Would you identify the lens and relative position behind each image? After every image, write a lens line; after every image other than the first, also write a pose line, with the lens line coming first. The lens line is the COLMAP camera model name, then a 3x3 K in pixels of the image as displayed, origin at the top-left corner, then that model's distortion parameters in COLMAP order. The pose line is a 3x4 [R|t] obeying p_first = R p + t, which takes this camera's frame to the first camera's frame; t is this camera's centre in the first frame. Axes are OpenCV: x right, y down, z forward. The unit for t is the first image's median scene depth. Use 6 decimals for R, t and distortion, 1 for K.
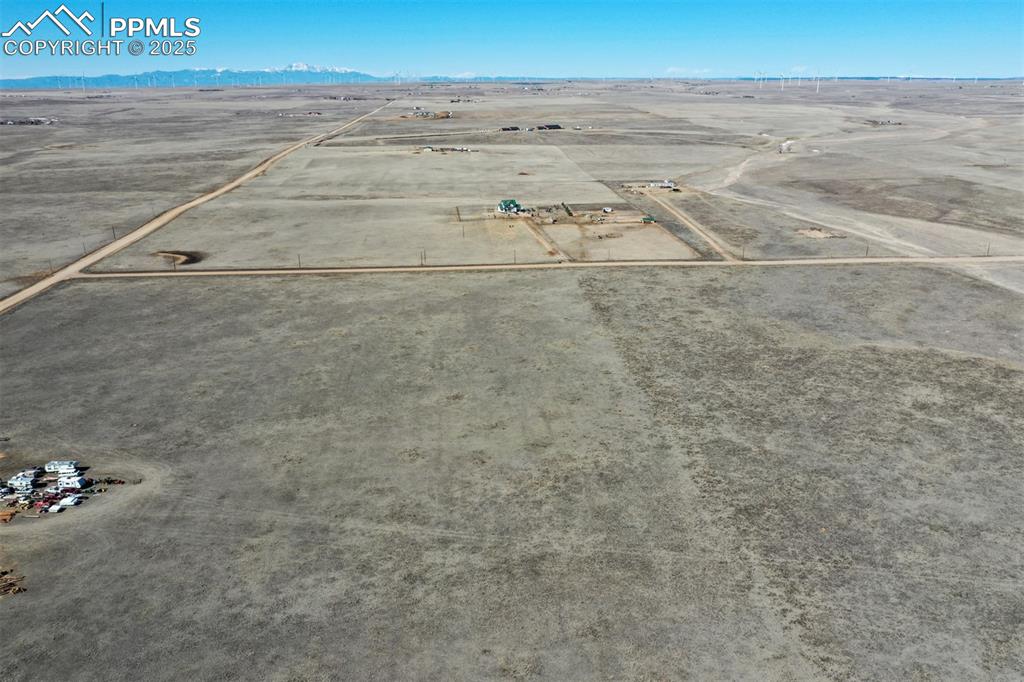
lens RADIAL K [[809.4, 0, 510.4], [0, 809.4, 342.3], [0, 0, 1]] dist [0.004270, 0.006197]
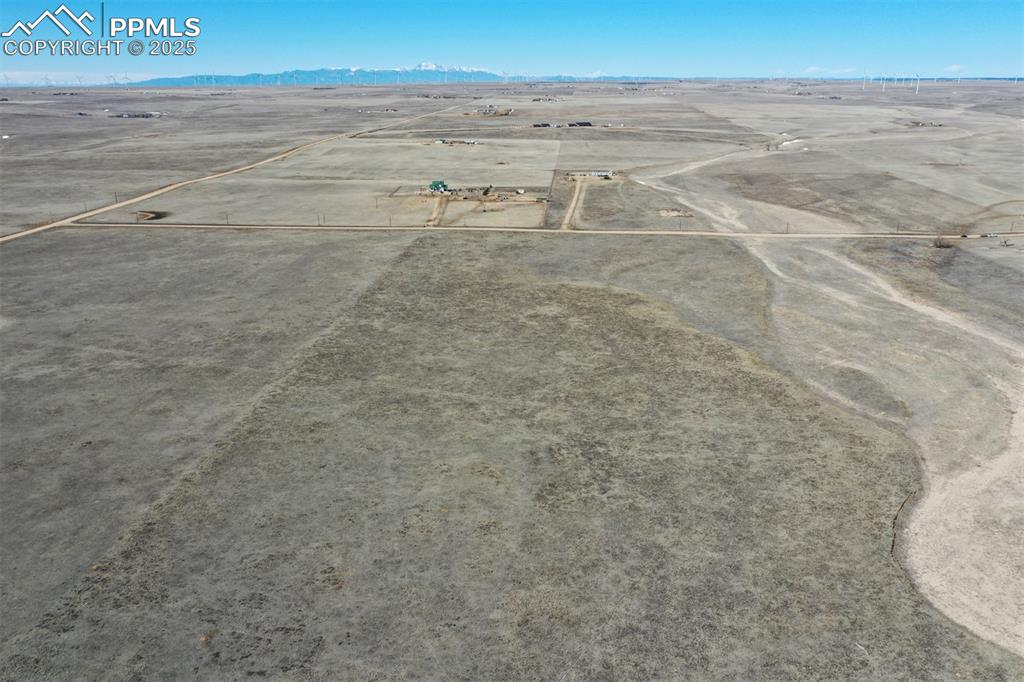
lens RADIAL K [[809.0, 0, 509.0], [0, 809.0, 340.4], [0, 0, 1]] dist [0.004396, 0.001788]
pose [[0.988698, 0.049599, -0.141477, 0.282231], [-0.049792, 0.998757, 0.002179, 0.051166], [0.141410, 0.004890, 0.989939, -0.166703]]
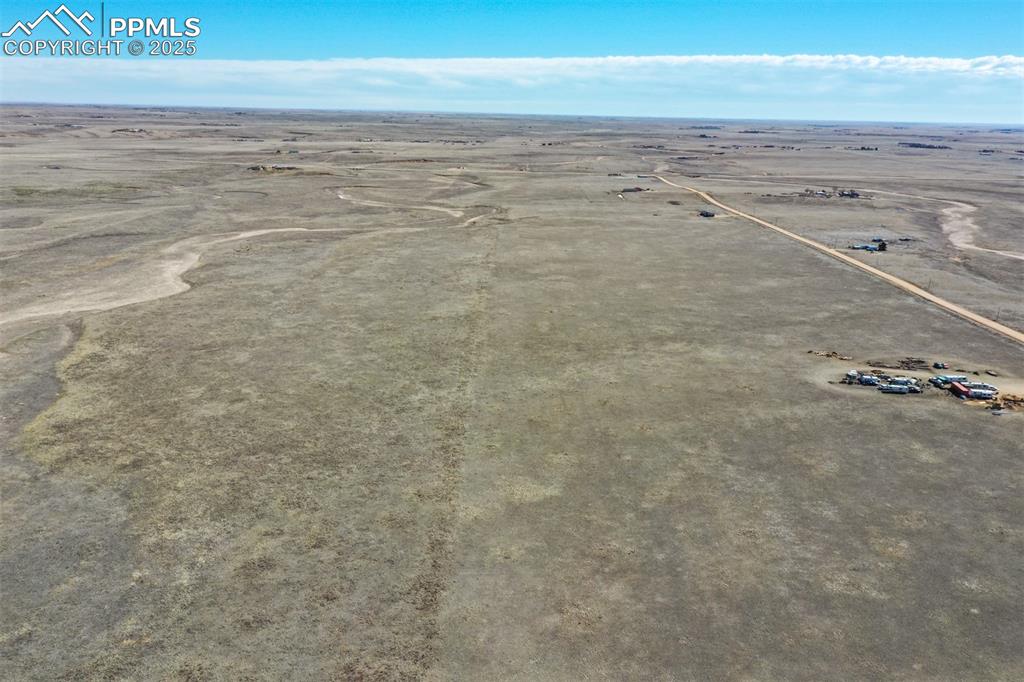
lens RADIAL K [[790.0, 0, 506.0], [0, 790.0, 390.8], [0, 0, 1]] dist [0.002786, 0.004666]
pose [[-0.996766, -0.039622, 0.069918, 0.020355], [0.011563, 0.790250, 0.612676, -0.261933], [-0.079528, 0.611503, -0.787236, 0.783626]]
